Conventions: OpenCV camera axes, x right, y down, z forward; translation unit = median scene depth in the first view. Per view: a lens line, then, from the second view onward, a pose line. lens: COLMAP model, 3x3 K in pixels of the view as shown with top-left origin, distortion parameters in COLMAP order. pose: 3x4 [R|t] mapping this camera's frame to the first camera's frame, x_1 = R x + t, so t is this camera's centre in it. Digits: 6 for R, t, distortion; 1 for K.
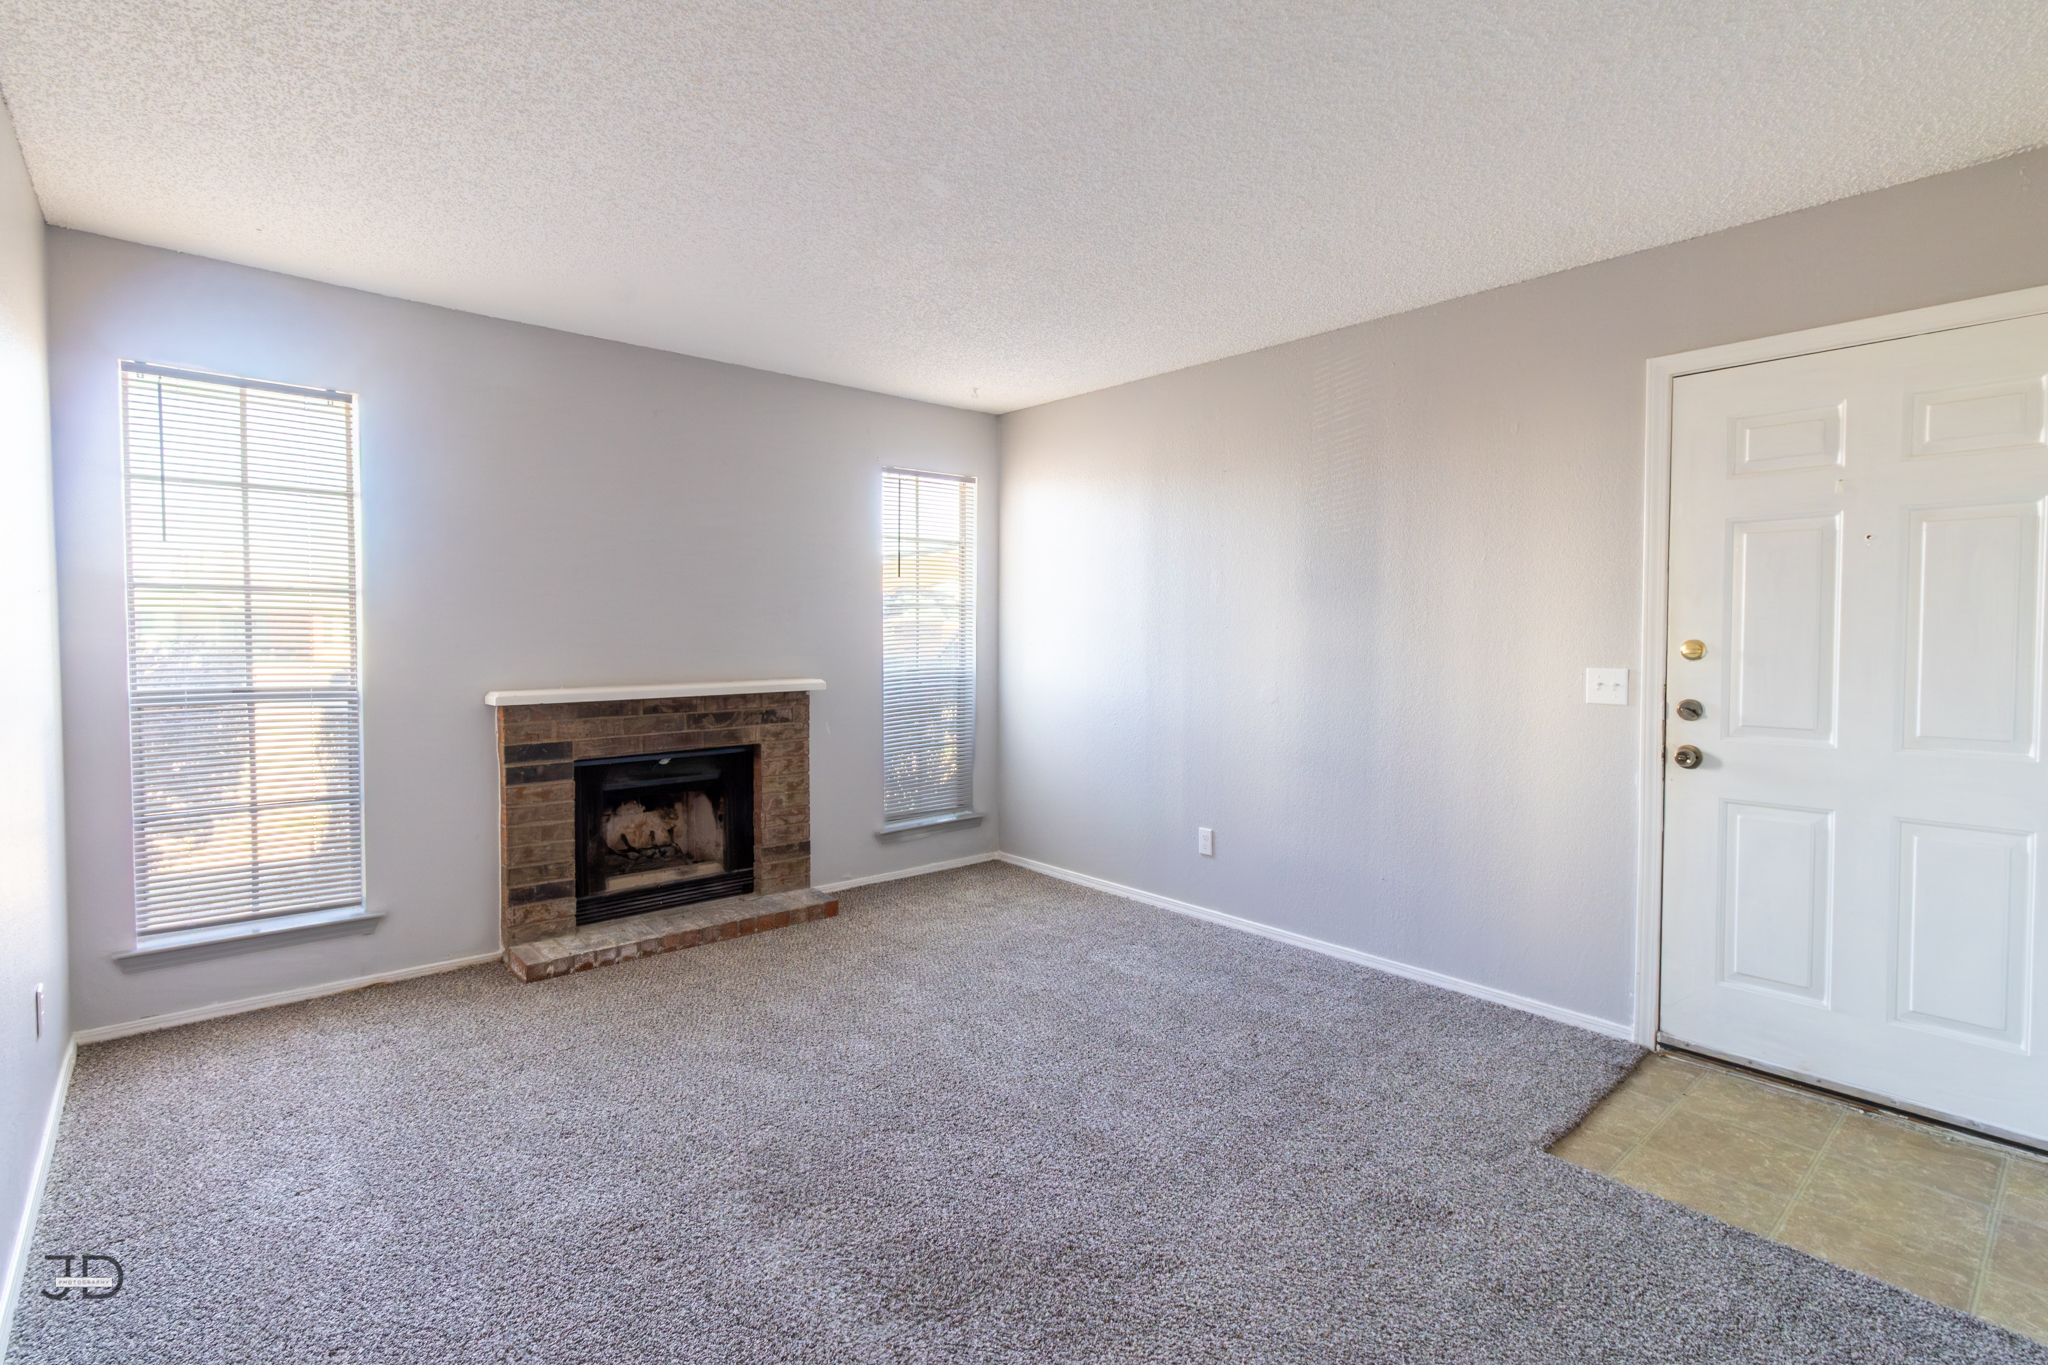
lens RADIAL K [[928.8, 0, 996.1], [0, 928.8, 655.7], [0, 0, 1]] dist [-0.000548, 0.000014]
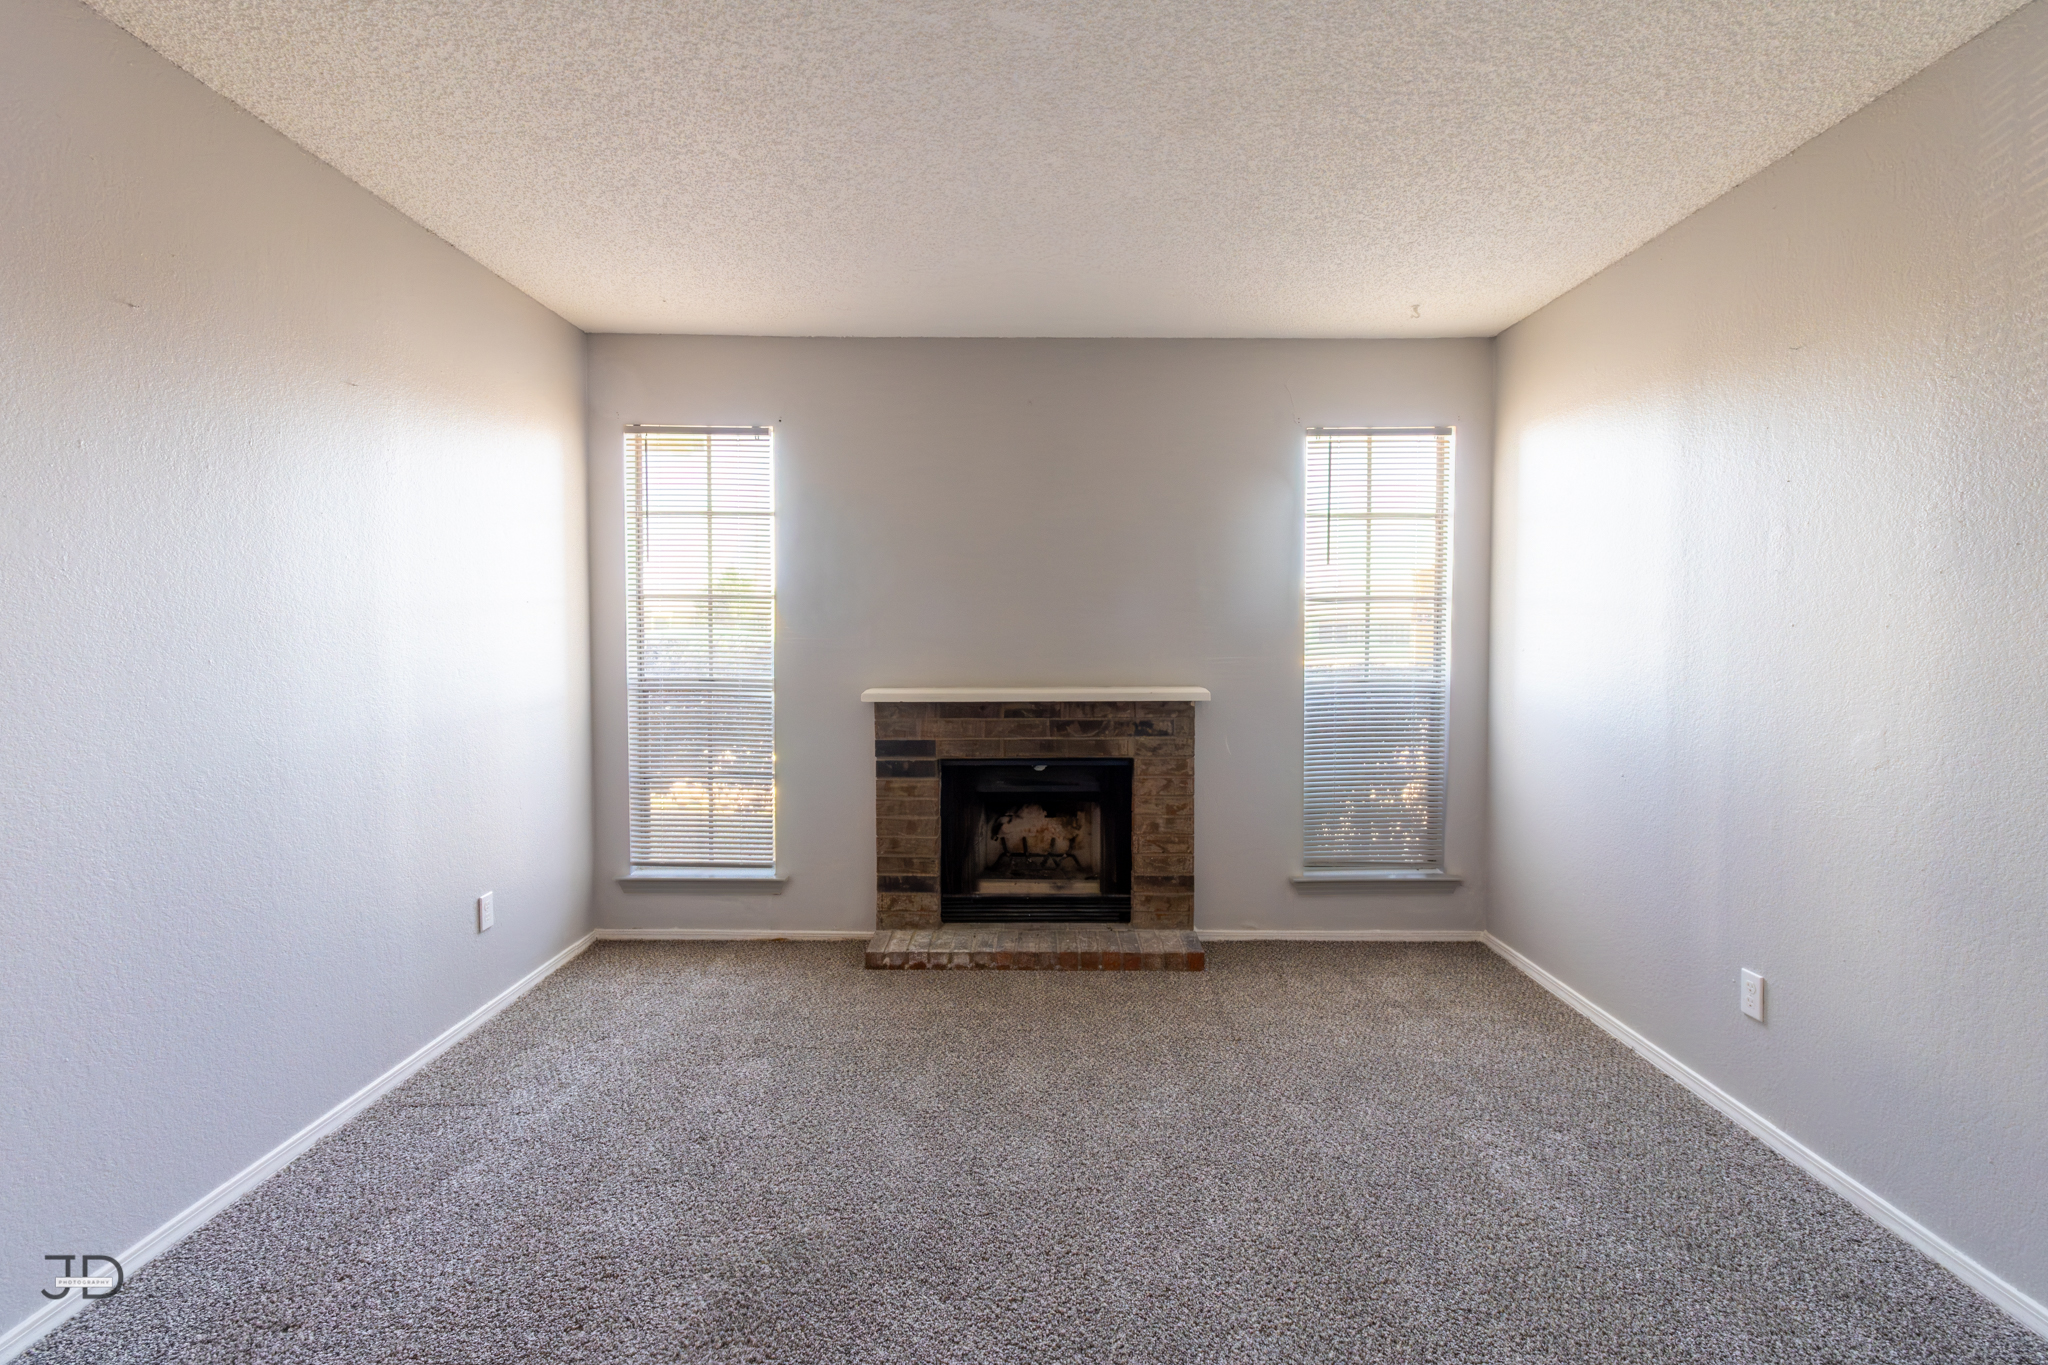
lens RADIAL K [[928.8, 0, 996.1], [0, 928.8, 655.7], [0, 0, 1]] dist [-0.000548, 0.000014]
pose [[0.767253, 0.017568, -0.641103, 0.236459], [-0.017155, 0.999829, 0.006868, -0.008098], [0.641115, 0.005729, 0.767424, 0.254635]]
